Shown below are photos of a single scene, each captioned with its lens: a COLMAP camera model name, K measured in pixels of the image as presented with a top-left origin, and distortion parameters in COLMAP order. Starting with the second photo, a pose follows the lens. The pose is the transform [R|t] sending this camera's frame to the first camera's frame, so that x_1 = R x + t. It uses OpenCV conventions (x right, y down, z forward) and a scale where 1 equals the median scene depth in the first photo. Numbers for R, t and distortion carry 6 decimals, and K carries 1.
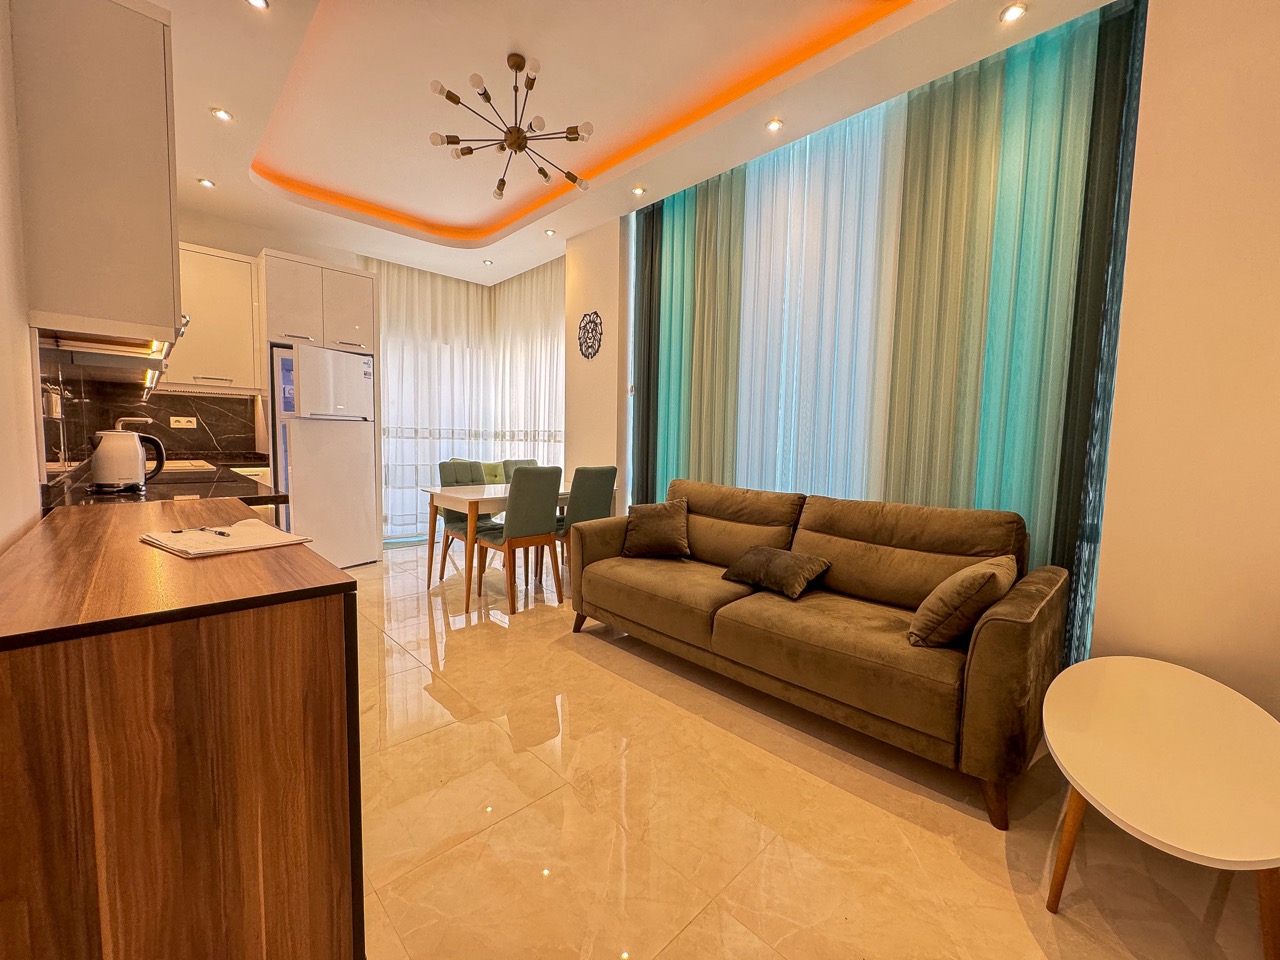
lens RADIAL K [[510.8, 0, 640.6], [0, 510.8, 478.7], [0, 0, 1]] dist [-0.003124, 0.000344]
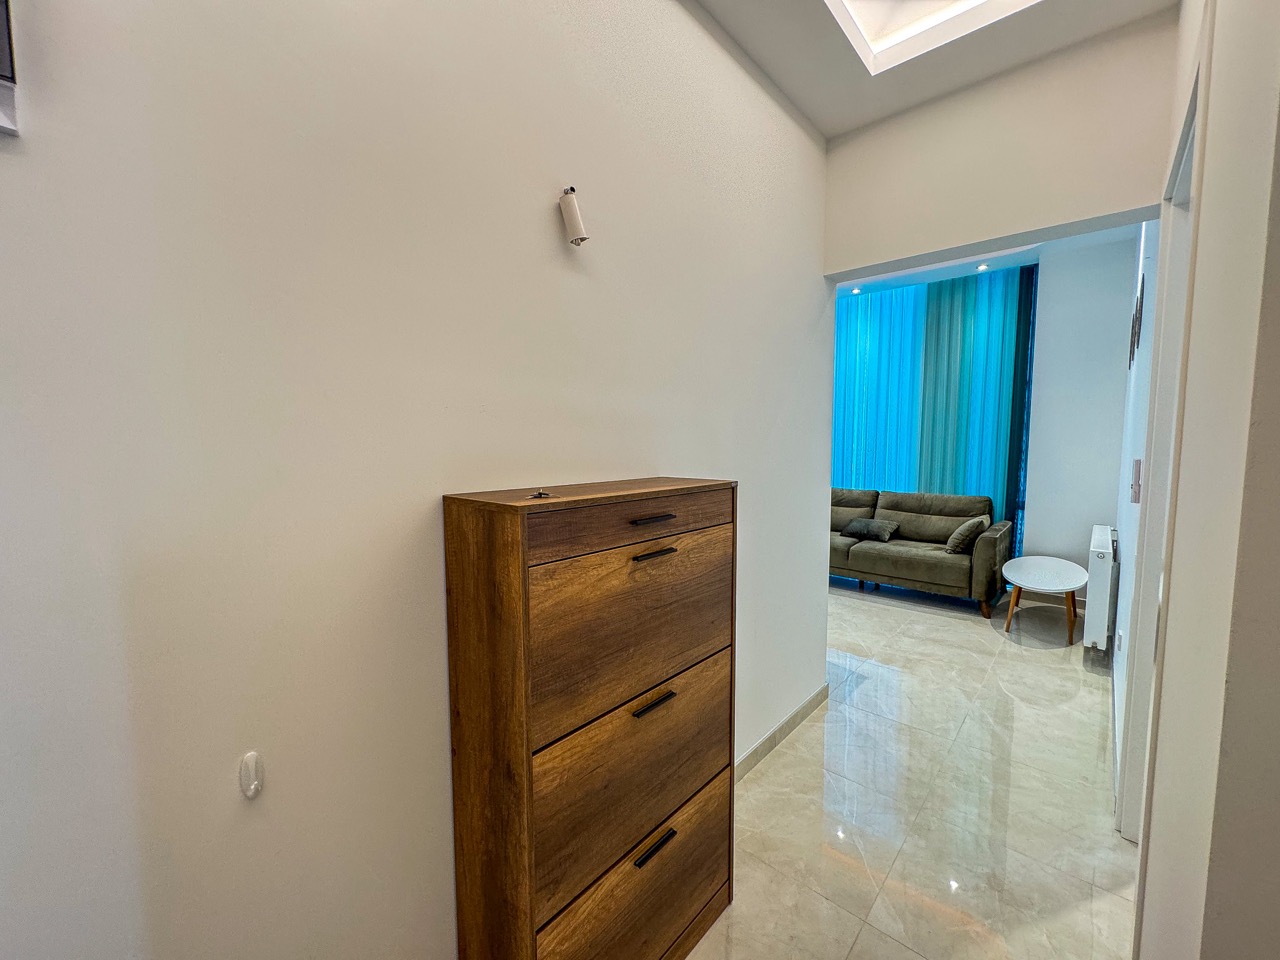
lens RADIAL K [[510.8, 0, 640.6], [0, 510.8, 478.7], [0, 0, 1]] dist [-0.003124, 0.000344]
pose [[0.998045, -0.028545, 0.055605, -0.697119], [0.028221, 0.999580, 0.006608, -0.052366], [-0.055771, -0.005026, 0.998431, -0.879069]]
